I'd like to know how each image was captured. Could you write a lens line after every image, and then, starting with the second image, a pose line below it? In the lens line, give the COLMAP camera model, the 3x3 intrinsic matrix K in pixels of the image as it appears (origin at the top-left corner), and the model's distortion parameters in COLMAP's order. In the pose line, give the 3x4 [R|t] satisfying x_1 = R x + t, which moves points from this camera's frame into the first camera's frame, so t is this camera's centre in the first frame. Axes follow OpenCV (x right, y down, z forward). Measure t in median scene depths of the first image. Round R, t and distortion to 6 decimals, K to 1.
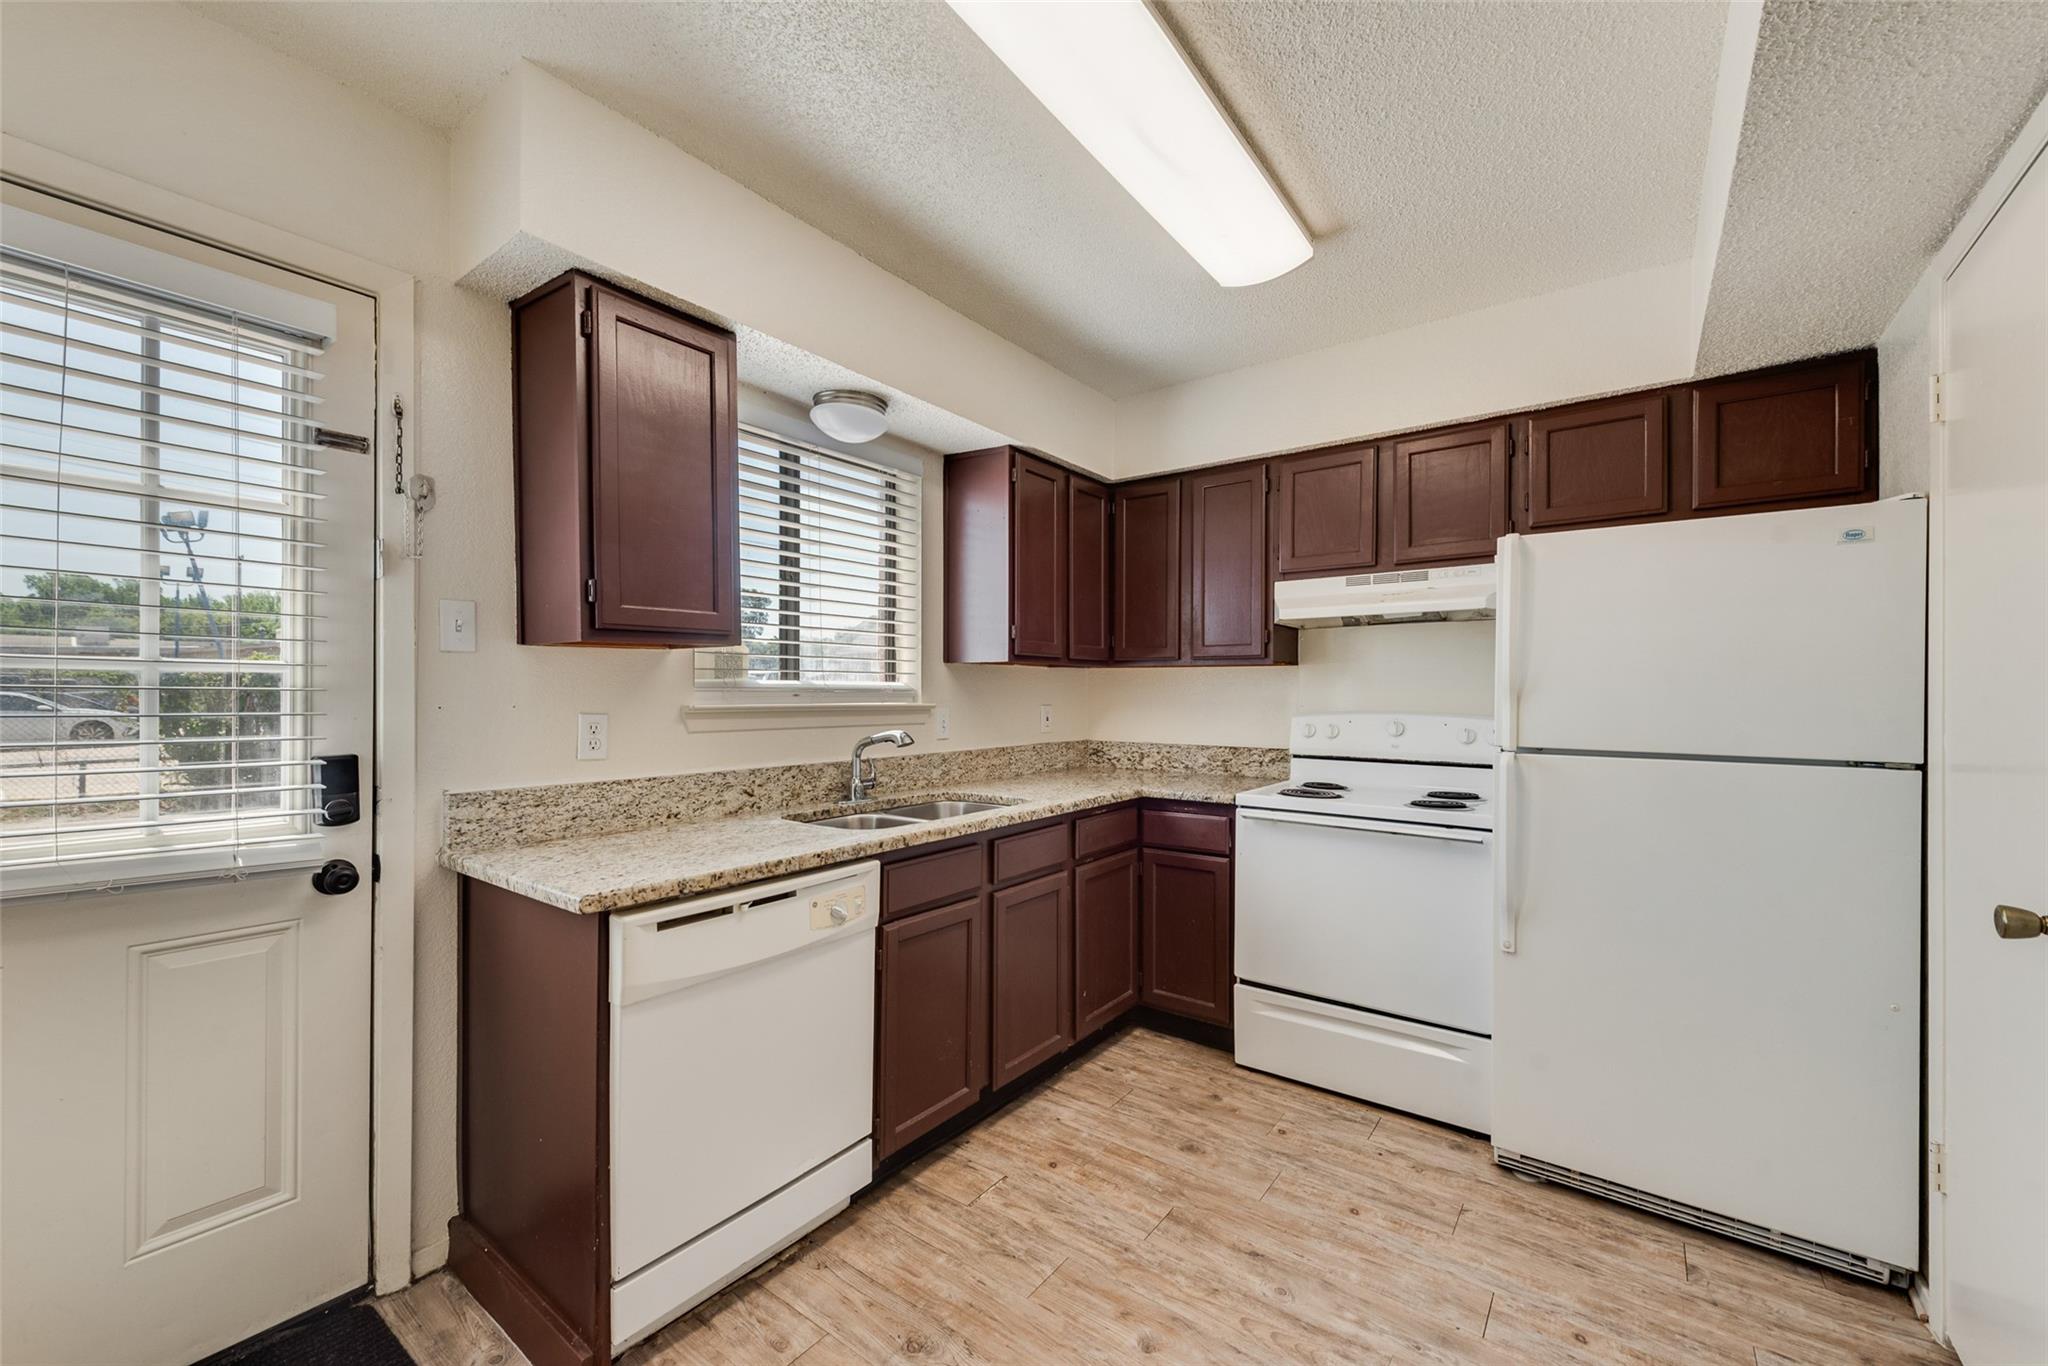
lens RADIAL K [[804.0, 0, 1019.3], [0, 804.0, 691.3], [0, 0, 1]] dist [0.016683, -0.007013]
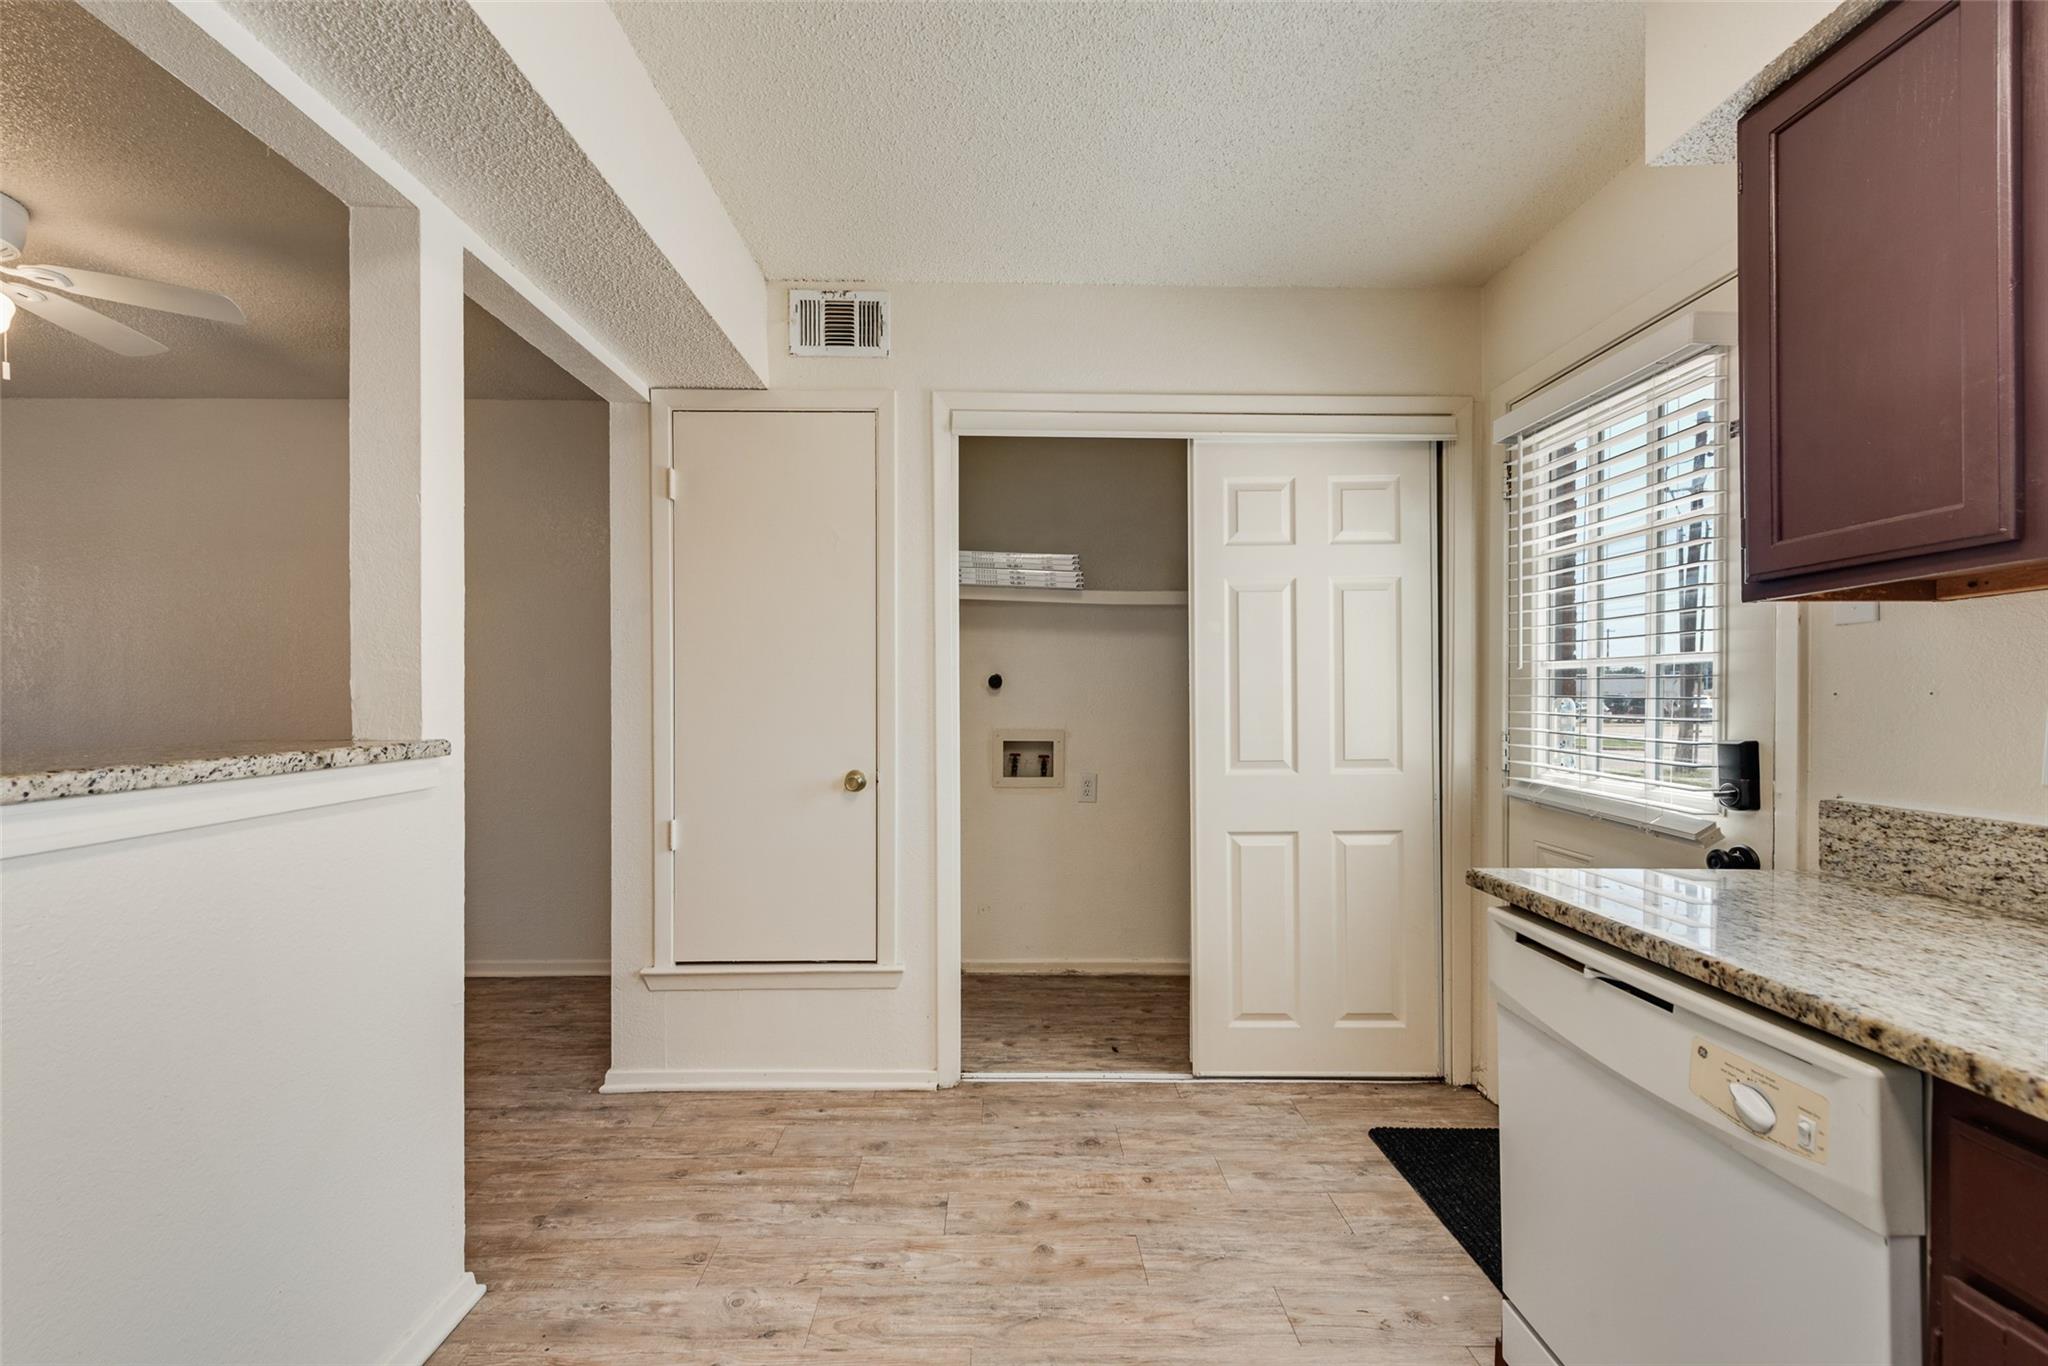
lens RADIAL K [[804.0, 0, 1019.3], [0, 804.0, 691.3], [0, 0, 1]] dist [0.016683, -0.007013]
pose [[-0.786190, -0.013486, -0.617838, 0.427006], [-0.007772, 0.999899, -0.011936, 0.033100], [0.617936, -0.004582, -0.786215, 1.104916]]
